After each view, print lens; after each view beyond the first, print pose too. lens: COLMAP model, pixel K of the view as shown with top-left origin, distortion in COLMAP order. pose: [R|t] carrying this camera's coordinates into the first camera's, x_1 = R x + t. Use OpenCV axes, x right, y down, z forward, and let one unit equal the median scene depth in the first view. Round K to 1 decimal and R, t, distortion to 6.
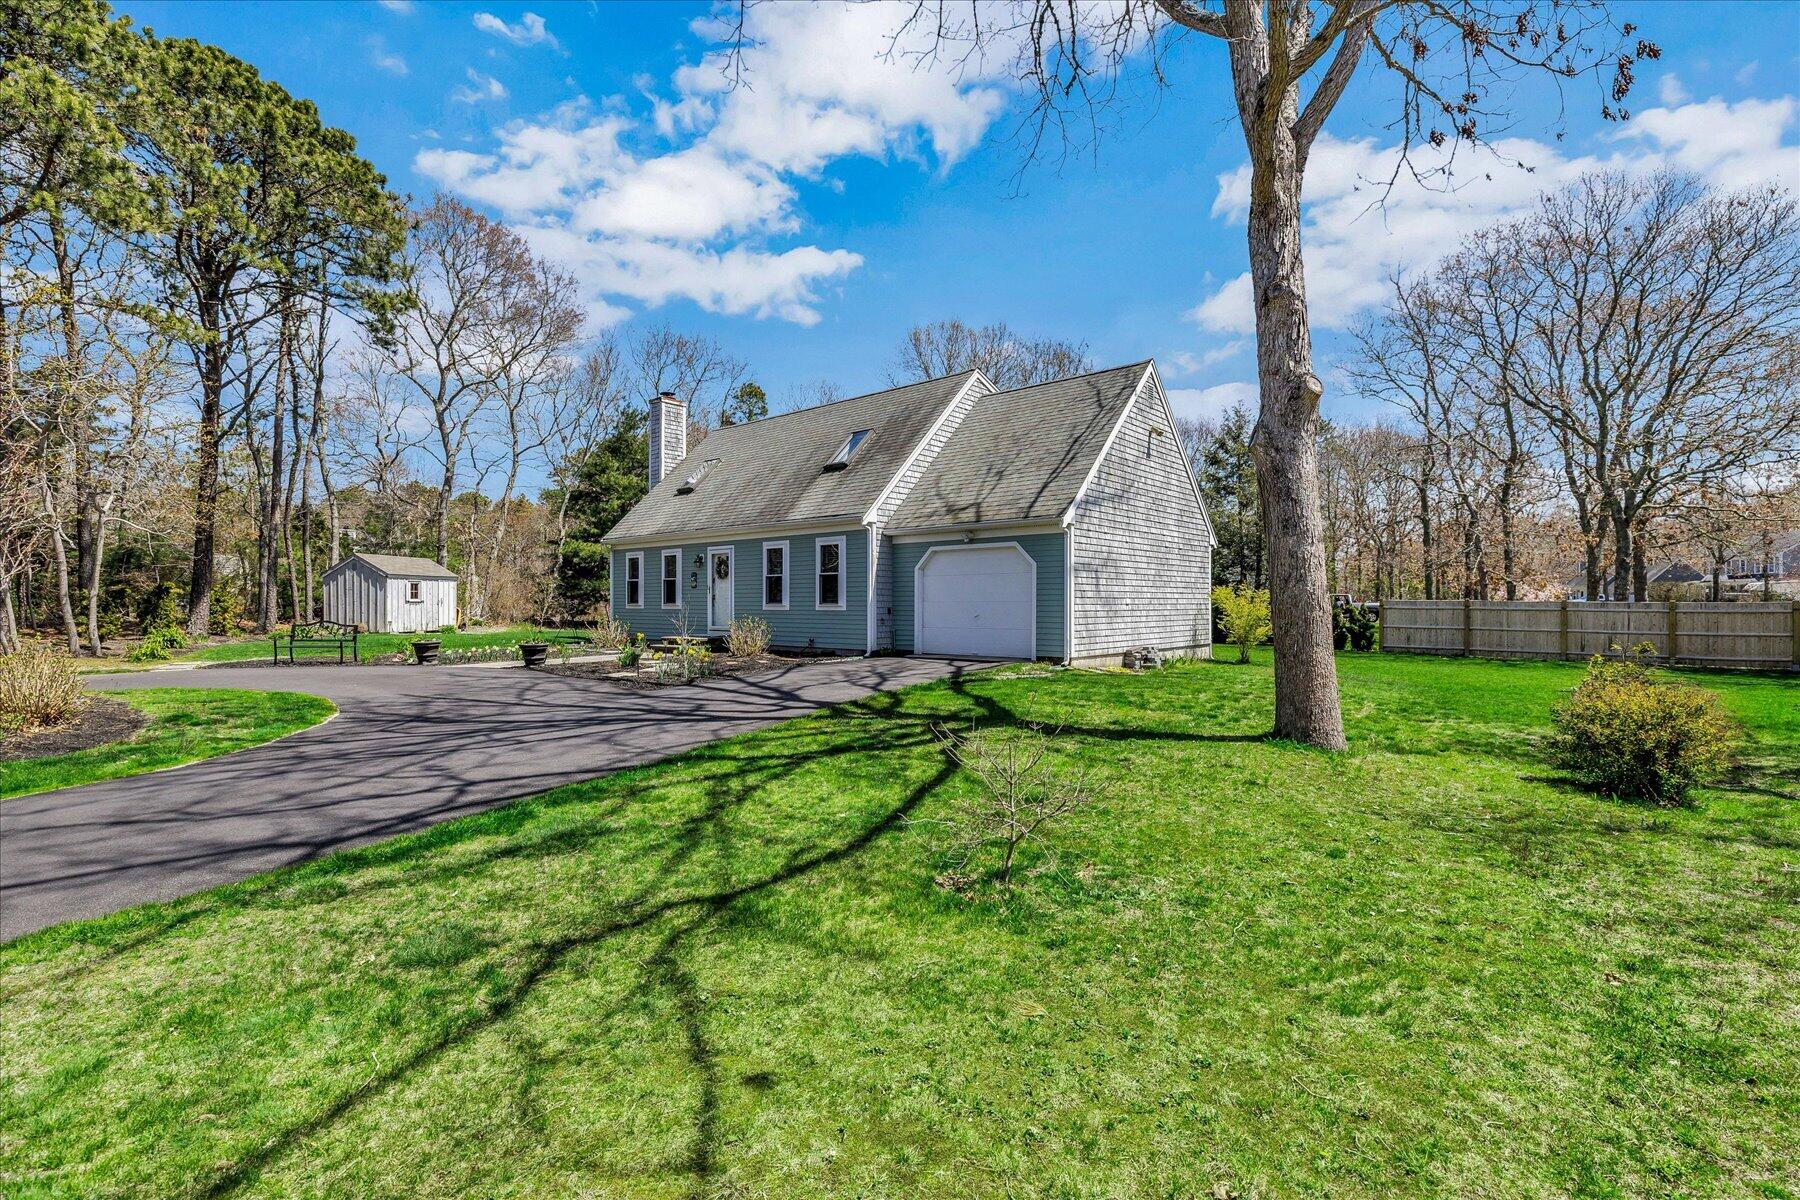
lens RADIAL K [[798.0, 0, 900.3], [0, 798.0, 608.5], [0, 0, 1]] dist [0.001952, 0.000257]
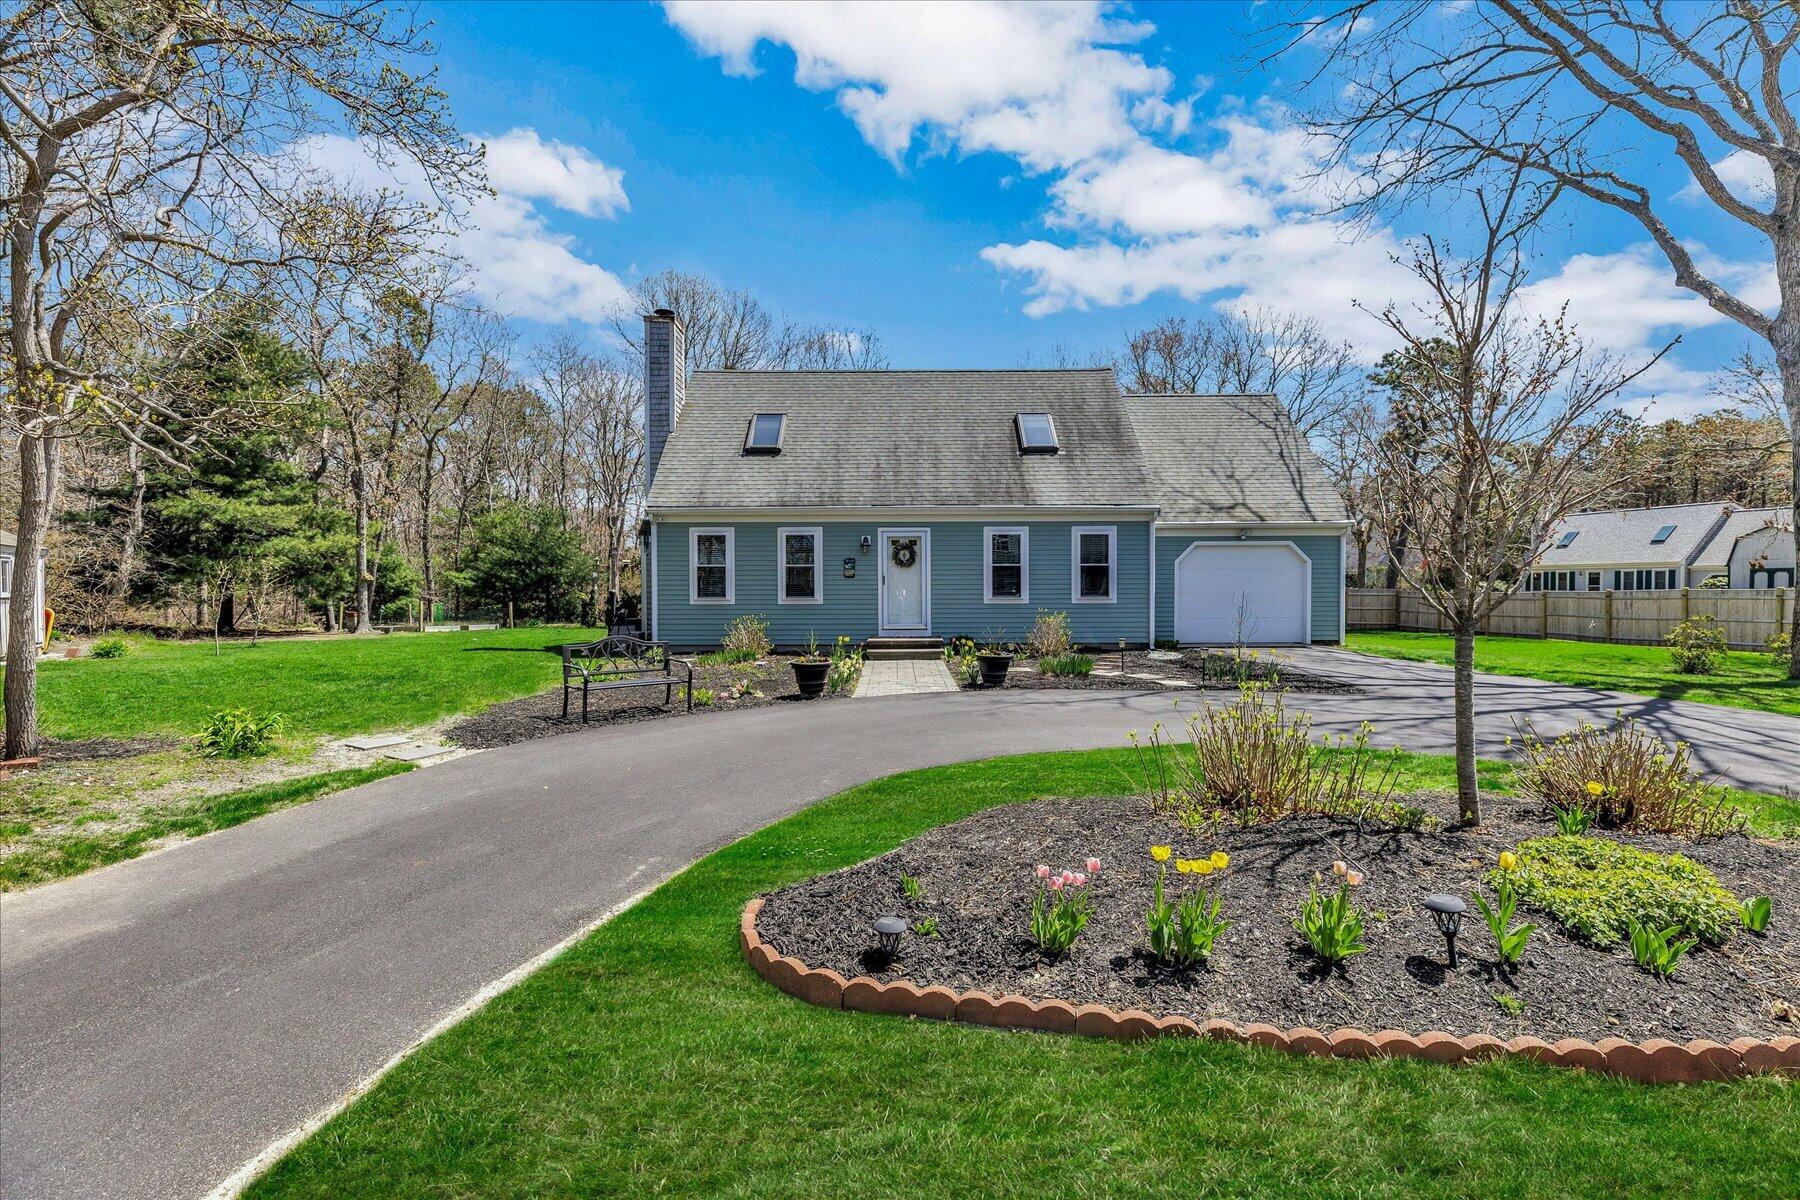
lens RADIAL K [[798.0, 0, 900.3], [0, 798.0, 608.5], [0, 0, 1]] dist [0.001952, 0.000257]
pose [[0.756495, -0.015940, 0.653806, -0.781438], [0.008100, 0.999855, 0.015004, -0.006715], [-0.653950, -0.006055, 0.756514, 0.379350]]
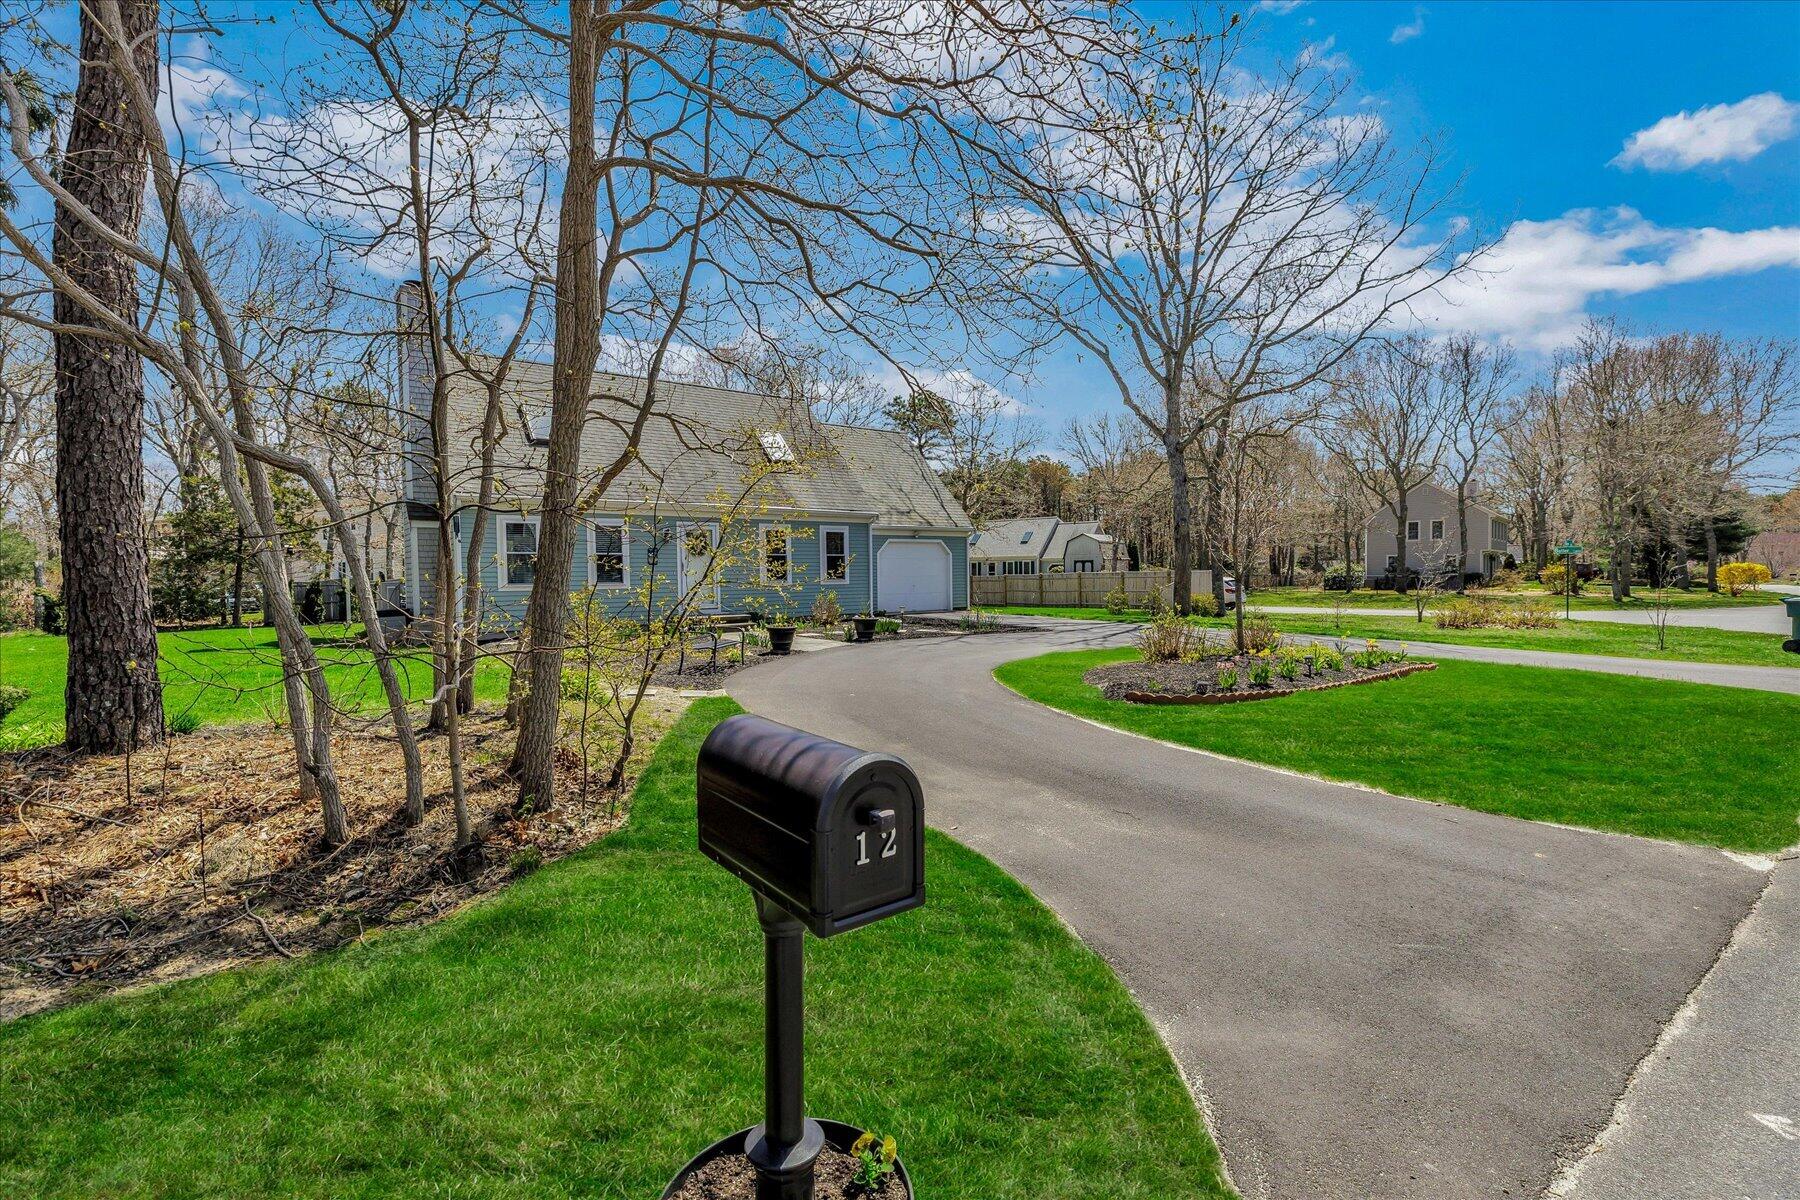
lens RADIAL K [[784.9, 0, 895.6], [0, 784.9, 607.3], [0, 0, 1]] dist [0.002143, -0.000176]
pose [[0.205247, -0.042547, 0.977785, -1.132083], [0.024022, 0.998973, 0.038426, -0.005056], [-0.978415, 0.015602, 0.206058, 0.574662]]
